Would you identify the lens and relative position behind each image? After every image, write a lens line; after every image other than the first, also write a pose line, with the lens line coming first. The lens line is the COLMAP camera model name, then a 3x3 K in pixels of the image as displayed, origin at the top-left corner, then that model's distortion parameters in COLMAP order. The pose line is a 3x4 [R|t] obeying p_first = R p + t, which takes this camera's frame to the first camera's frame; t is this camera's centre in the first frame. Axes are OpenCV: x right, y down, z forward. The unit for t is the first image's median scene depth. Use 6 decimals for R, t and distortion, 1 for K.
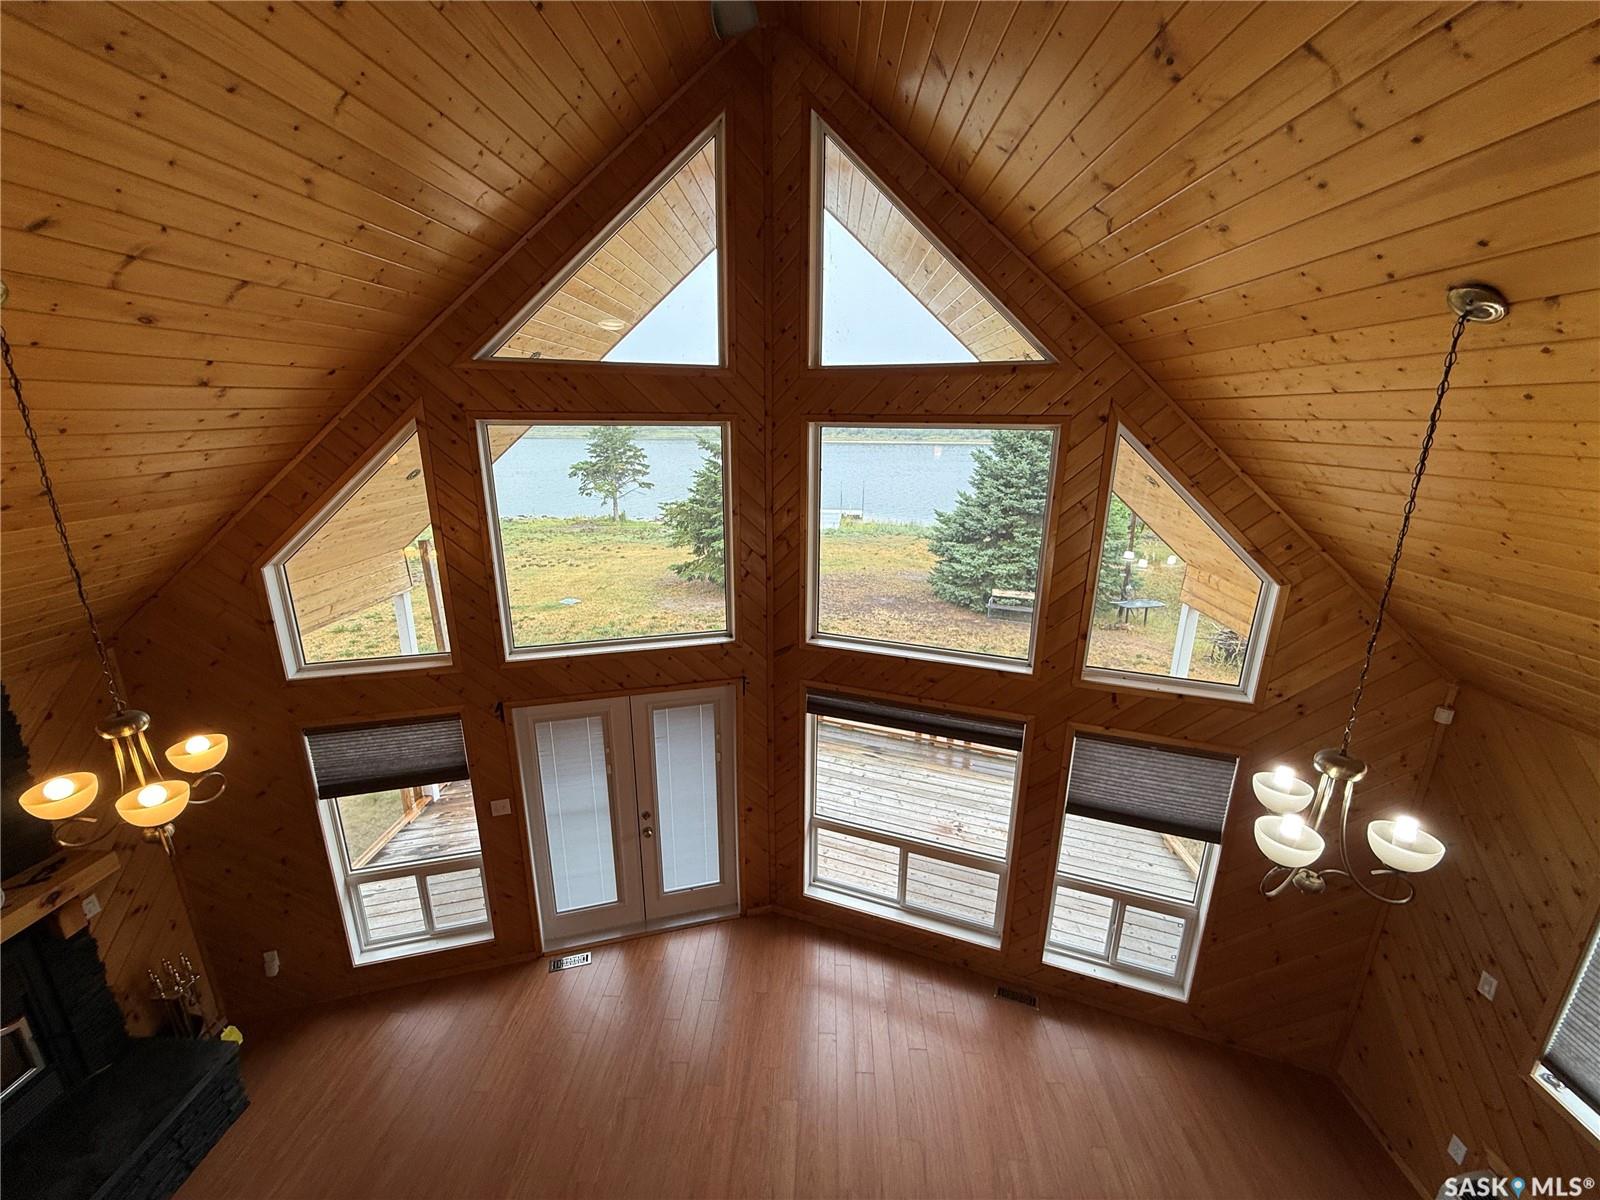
lens RADIAL K [[633.4, 0, 792.3], [0, 633.4, 595.3], [0, 0, 1]] dist [0.000572, -0.000136]
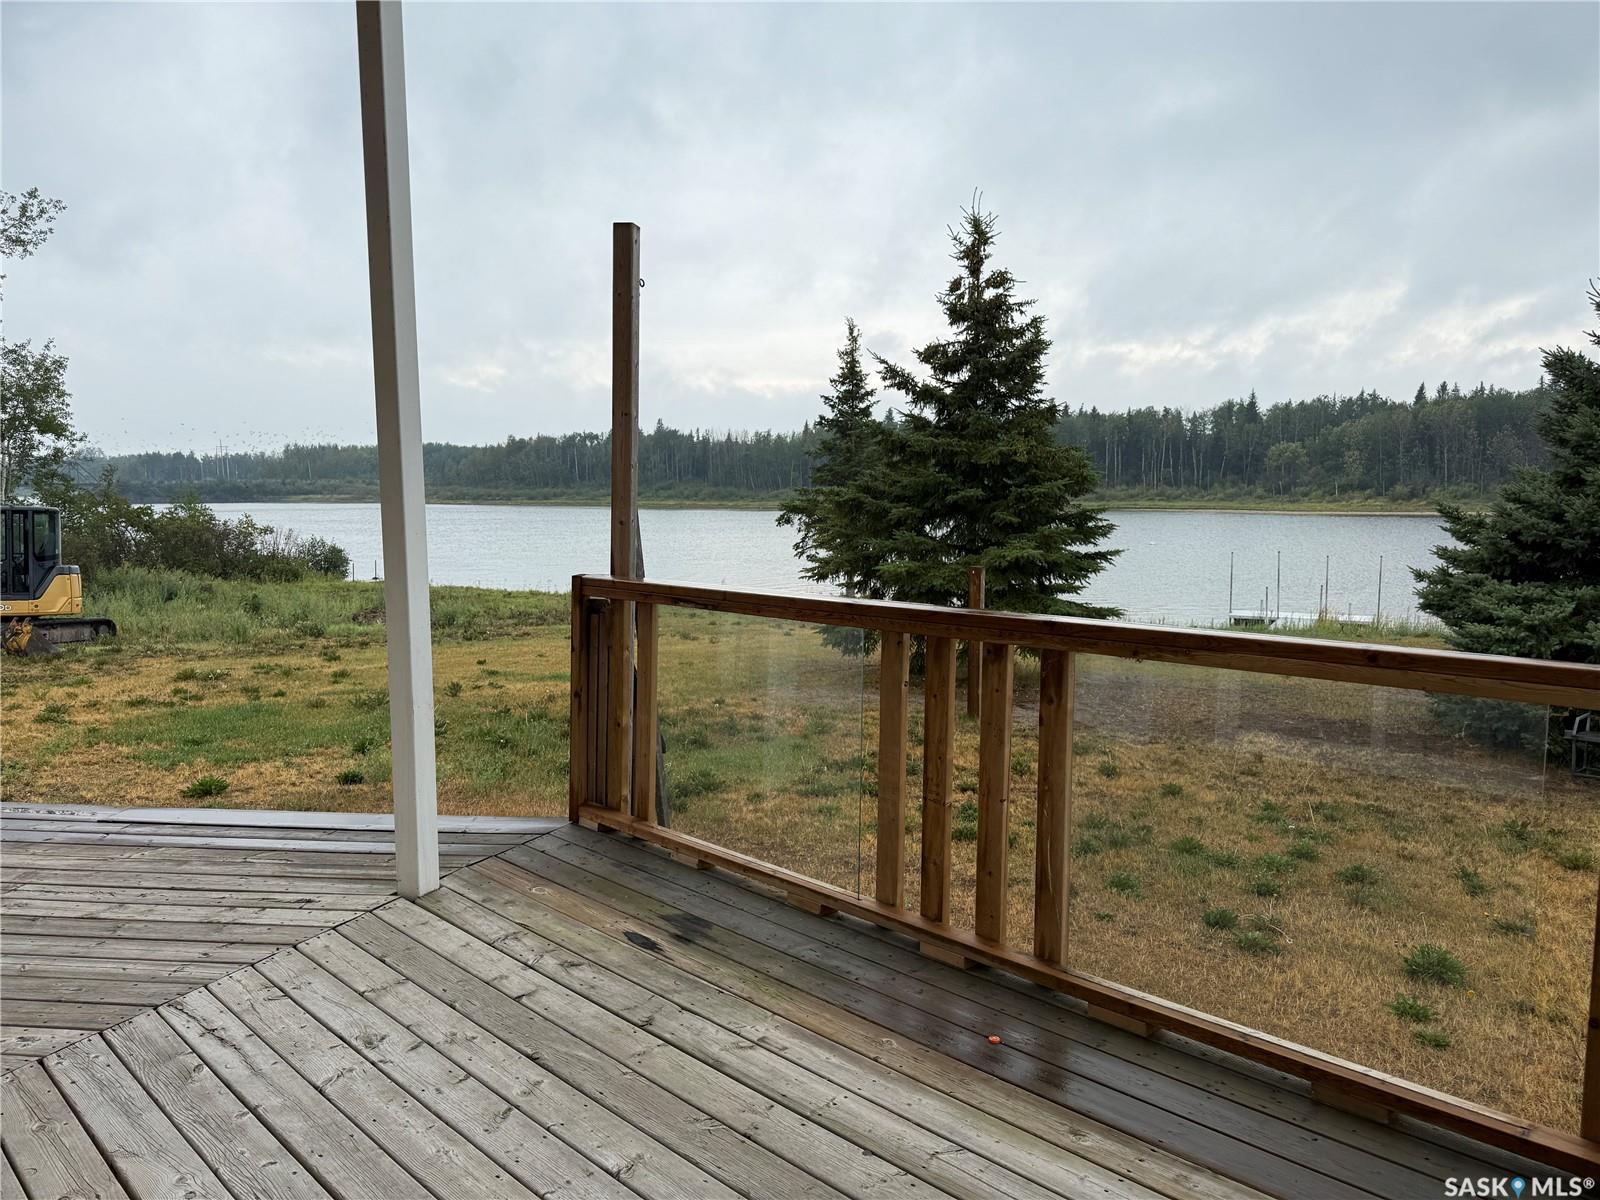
lens RADIAL K [[1123.5, 0, 797.7], [0, 1123.5, 603.8], [0, 0, 1]] dist [0.031313, -0.030130]
pose [[0.919318, 0.030158, -0.392358, 0.681474], [-0.095588, 0.984310, -0.148312, 0.339008], [0.381729, 0.173851, 0.907777, 1.099188]]
